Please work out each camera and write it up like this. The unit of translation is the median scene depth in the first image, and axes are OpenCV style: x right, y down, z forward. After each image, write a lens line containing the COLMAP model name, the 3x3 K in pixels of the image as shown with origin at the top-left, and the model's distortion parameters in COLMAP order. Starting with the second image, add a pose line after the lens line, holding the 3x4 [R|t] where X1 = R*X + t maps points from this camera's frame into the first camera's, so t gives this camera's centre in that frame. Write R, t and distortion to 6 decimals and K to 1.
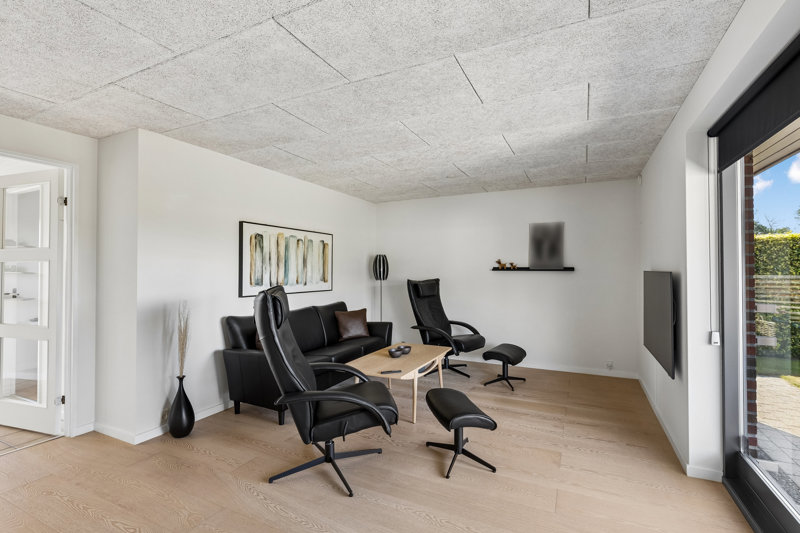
lens RADIAL K [[386.7, 0, 400.7], [0, 386.7, 266.5], [0, 0, 1]] dist [-0.000683, -0.000089]
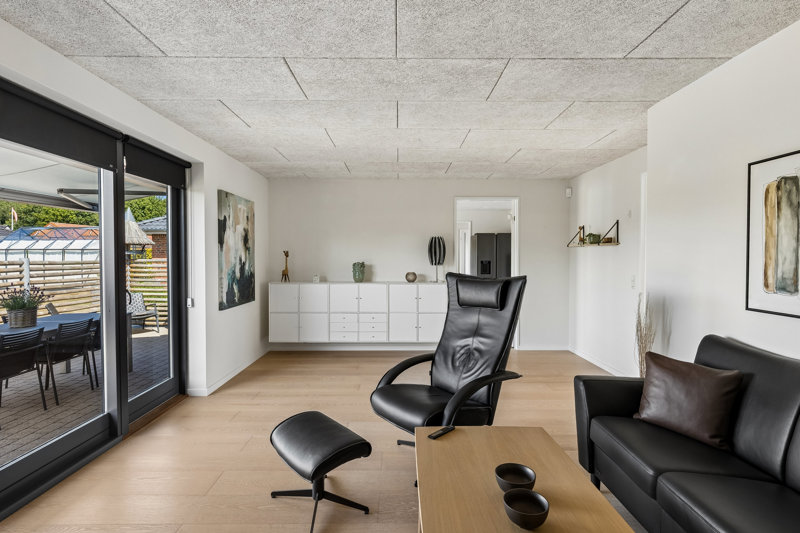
lens RADIAL K [[405.4, 0, 401.4], [0, 405.4, 265.5], [0, 0, 1]] dist [-0.001579, -0.000216]
pose [[-0.895185, 0.014718, -0.445452, 0.246973], [0.010708, 0.999876, 0.011517, 0.007688], [0.445567, 0.005540, -0.895232, 1.248551]]
